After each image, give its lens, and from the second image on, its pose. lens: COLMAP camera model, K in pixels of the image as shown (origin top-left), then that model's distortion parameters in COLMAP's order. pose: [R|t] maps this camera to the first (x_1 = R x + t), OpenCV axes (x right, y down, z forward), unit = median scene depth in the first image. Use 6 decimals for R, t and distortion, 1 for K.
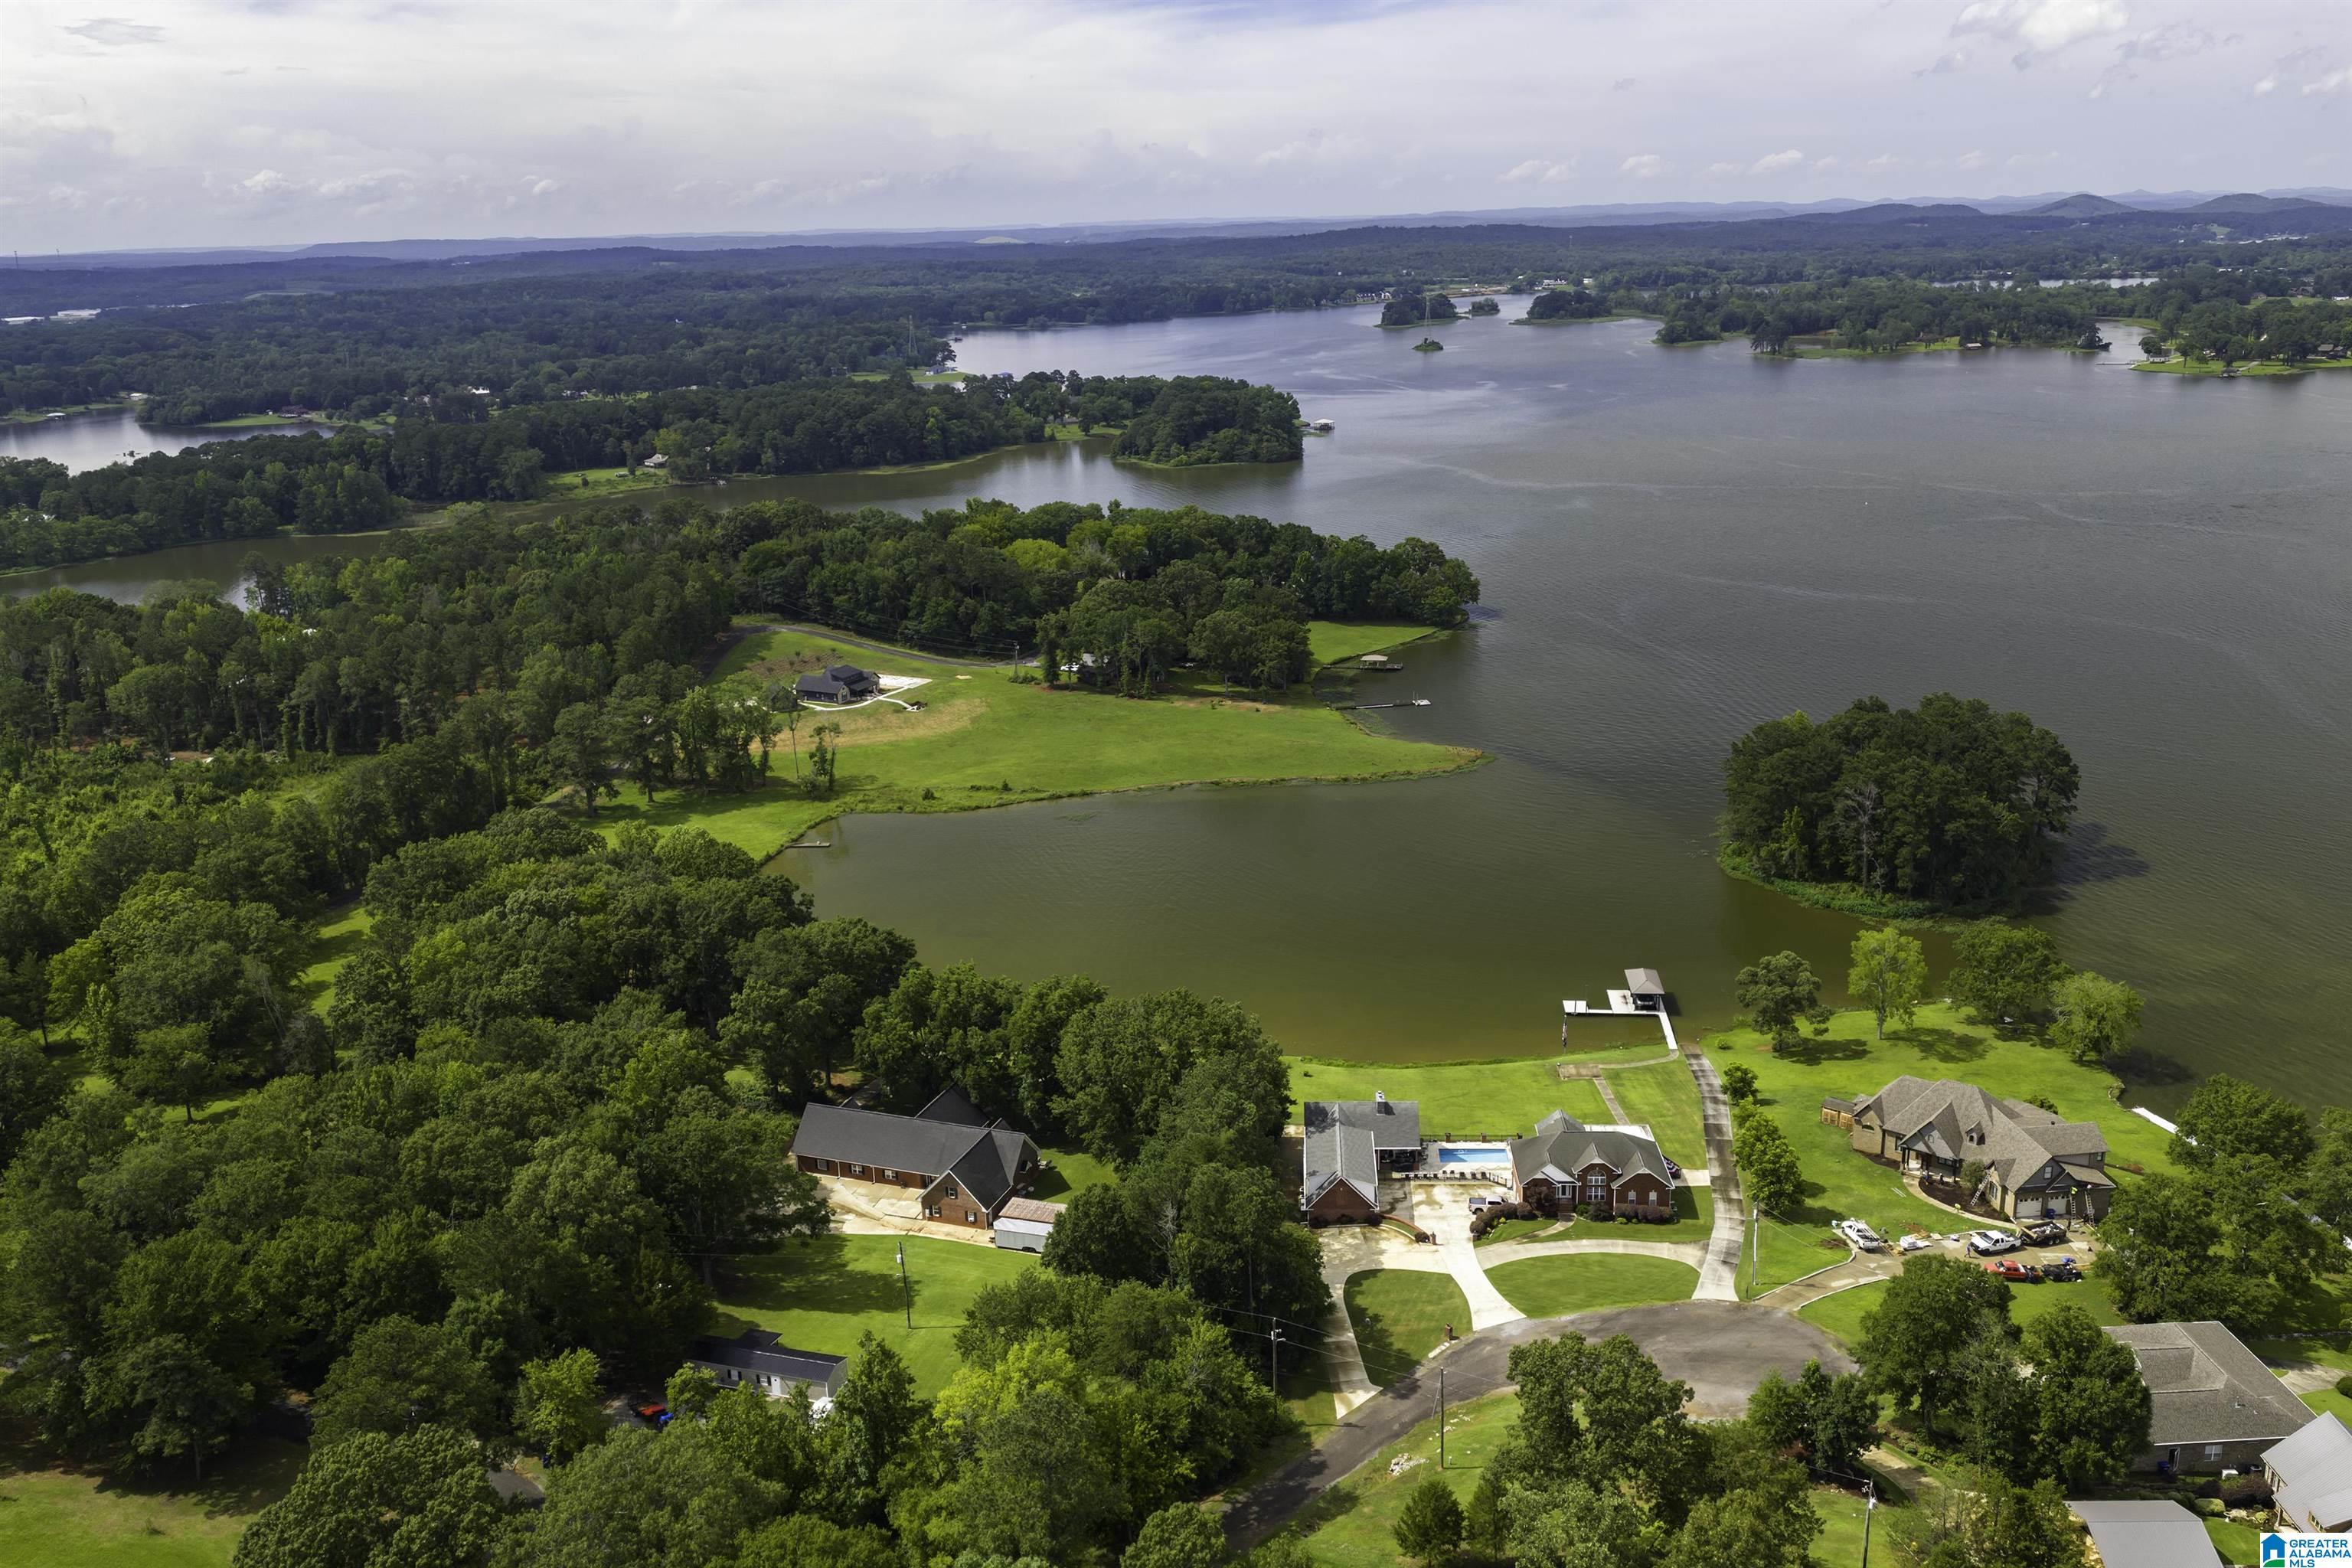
lens RADIAL K [[1973.9, 0, 1166.9], [0, 1973.9, 706.9], [0, 0, 1]] dist [-0.012153, 0.002190]
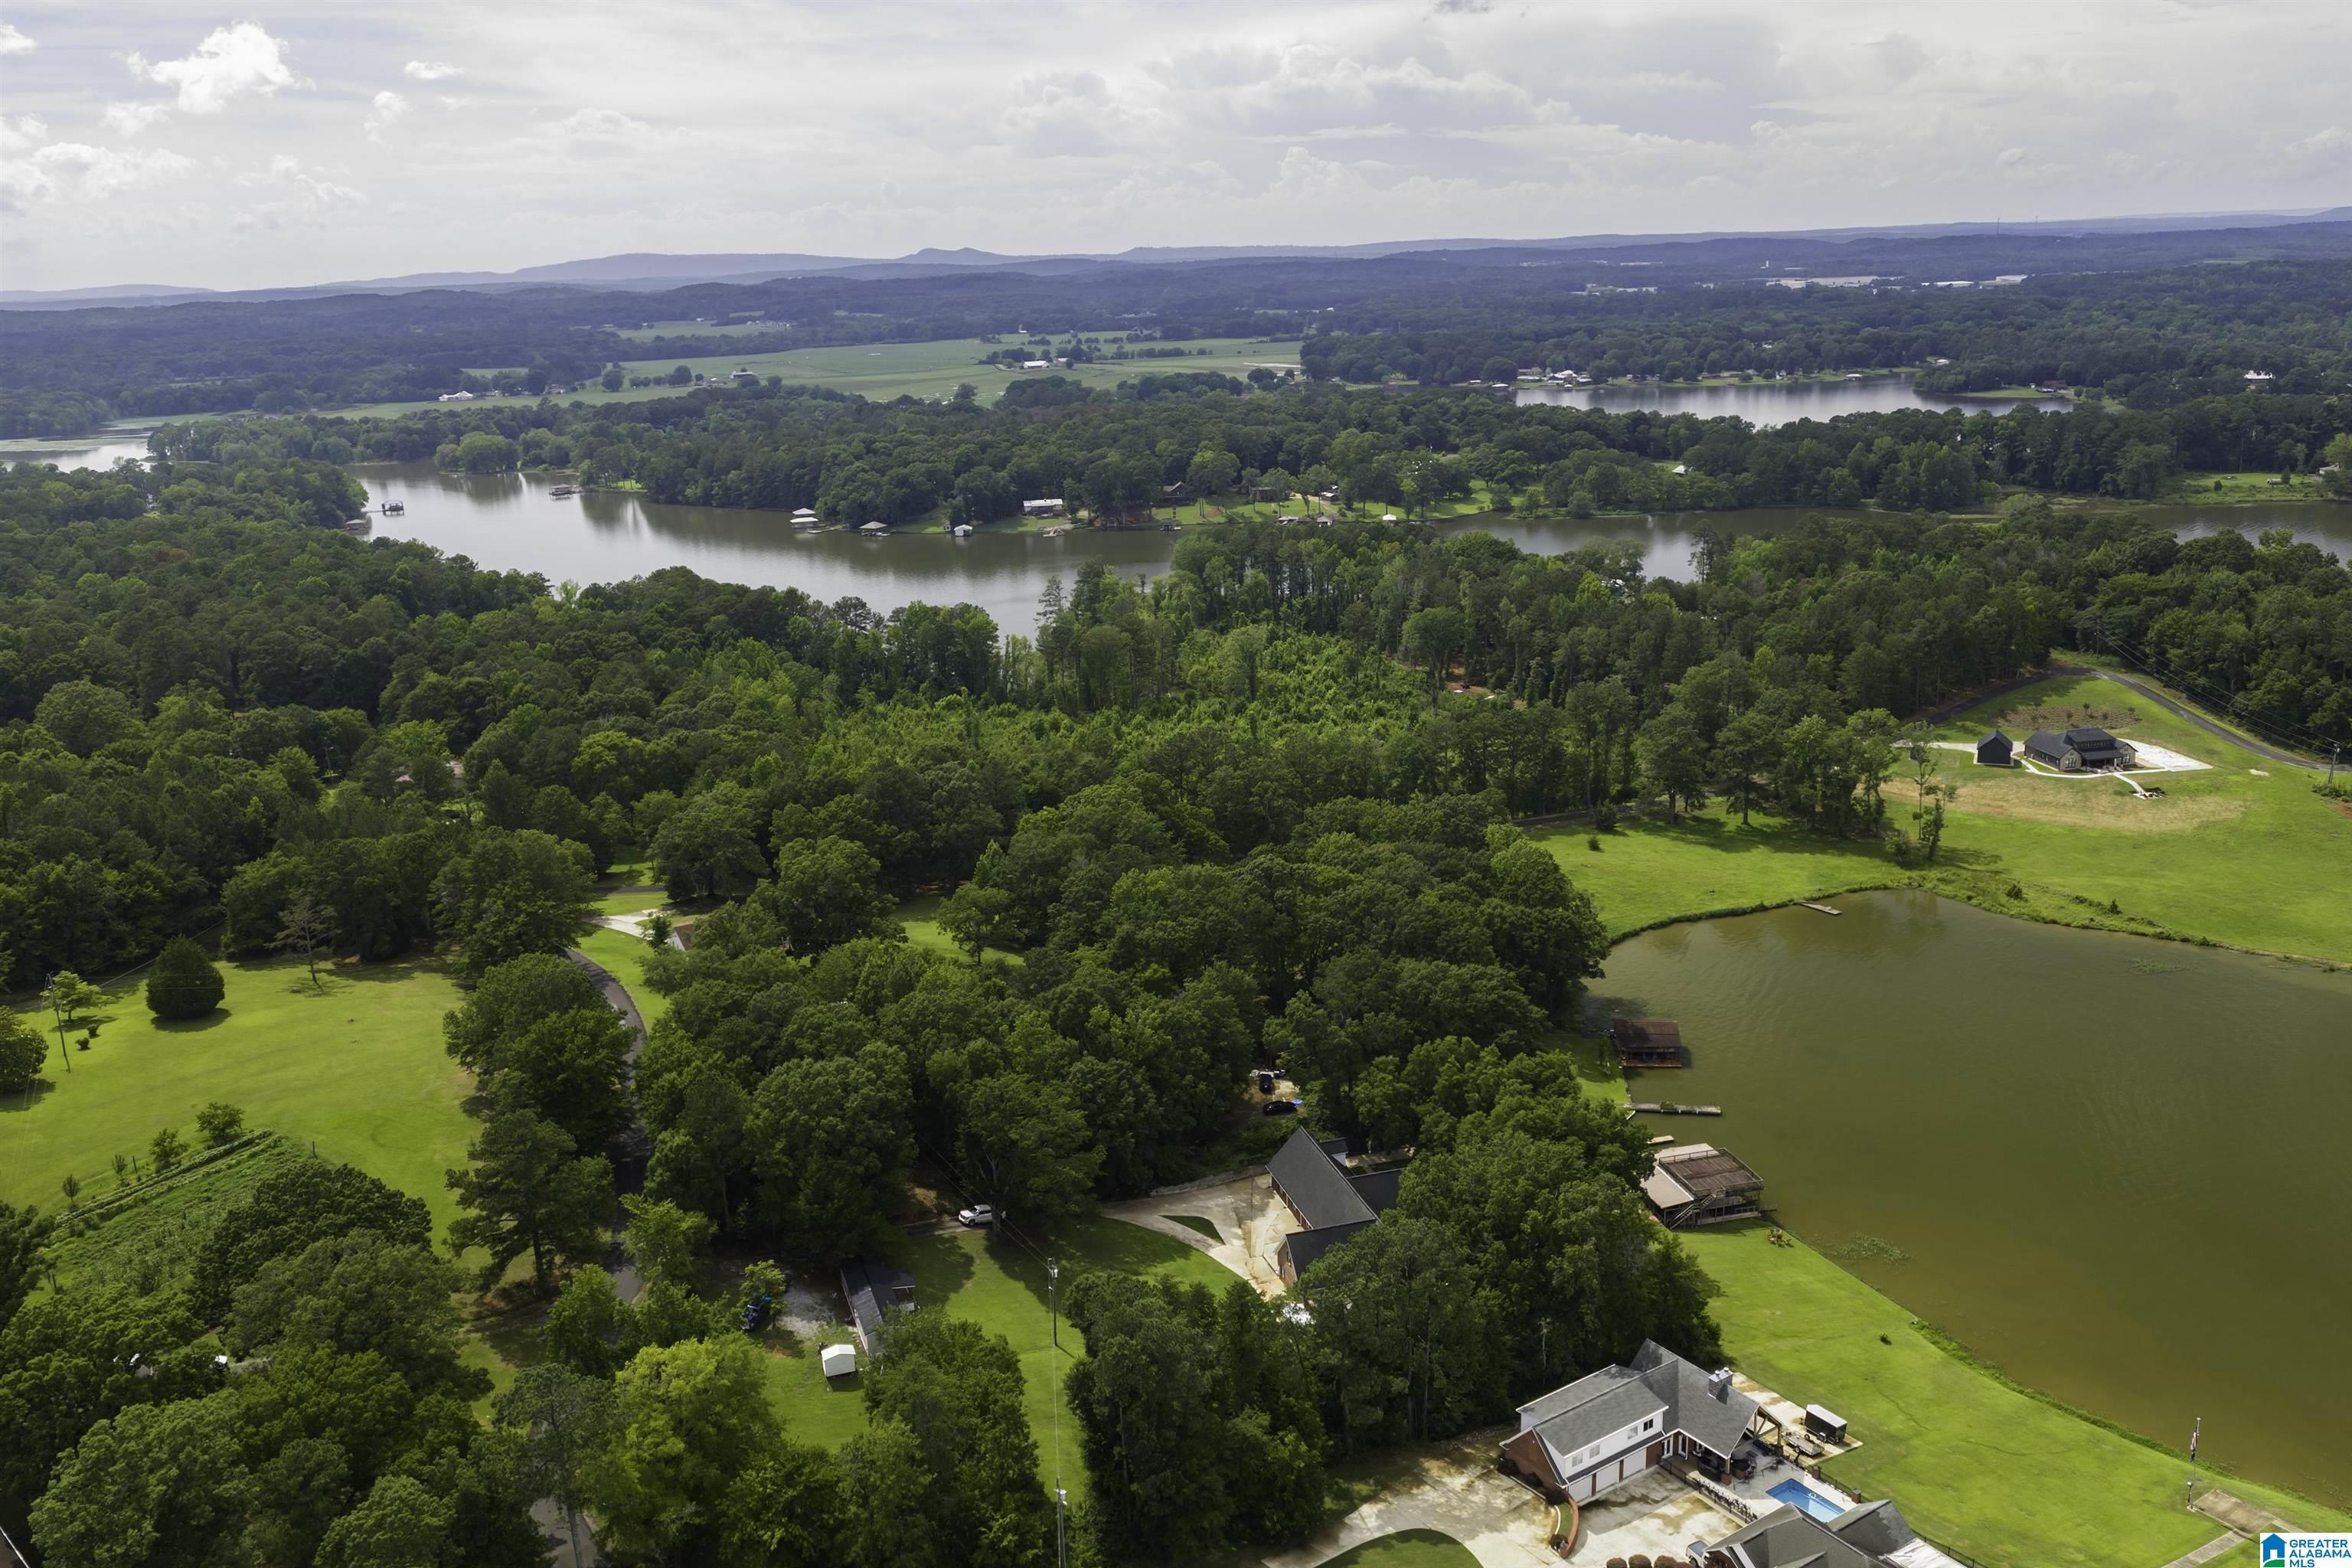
lens RADIAL K [[1973.9, 0, 1166.9], [0, 1973.9, 706.9], [0, 0, 1]] dist [-0.012153, 0.002190]
pose [[0.582642, 0.185723, -0.791224, 0.162896], [-0.171523, 0.979711, 0.103660, -0.029572], [0.794423, 0.075316, 0.602677, 0.105593]]
